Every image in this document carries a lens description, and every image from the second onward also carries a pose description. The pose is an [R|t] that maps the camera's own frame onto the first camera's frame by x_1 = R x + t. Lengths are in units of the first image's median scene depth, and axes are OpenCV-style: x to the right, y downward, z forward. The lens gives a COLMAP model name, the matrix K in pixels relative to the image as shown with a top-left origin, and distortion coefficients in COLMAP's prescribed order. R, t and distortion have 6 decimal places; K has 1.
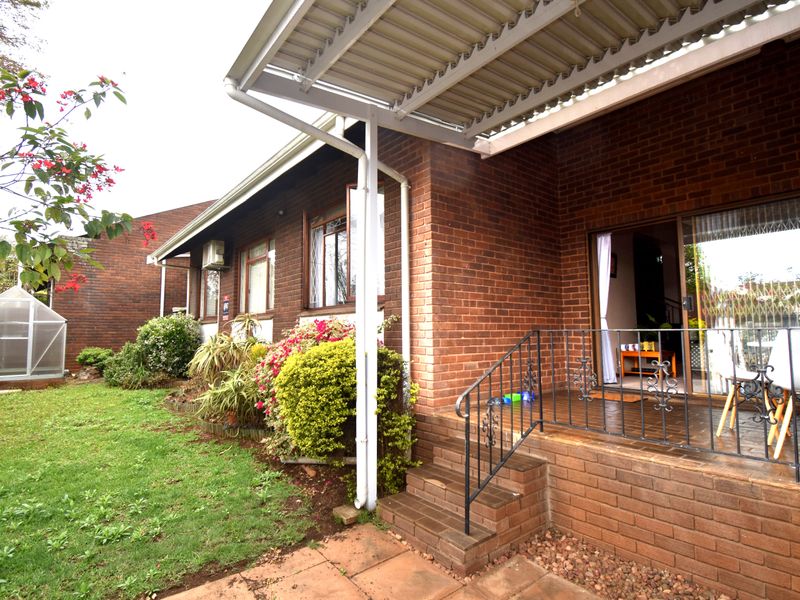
lens RADIAL K [[401.3, 0, 404.4], [0, 401.3, 298.4], [0, 0, 1]] dist [0.028578, -0.031473]
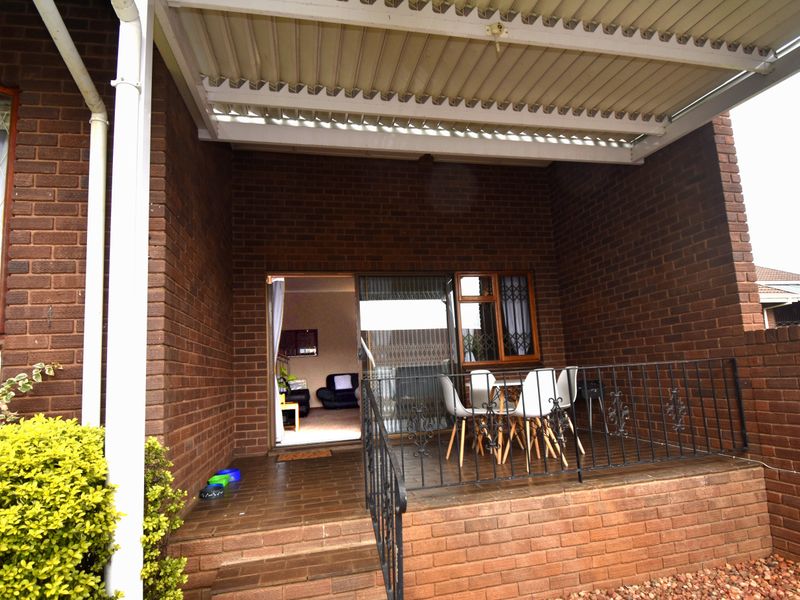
lens RADIAL K [[433.2, 0, 399.2], [0, 433.2, 326.9], [0, 0, 1]] dist [0.032206, -0.000823]
pose [[0.475982, 0.079227, 0.875879, -0.277425], [-0.025264, 0.996755, -0.076432, 0.024498], [-0.879092, 0.014252, 0.476439, 0.349942]]
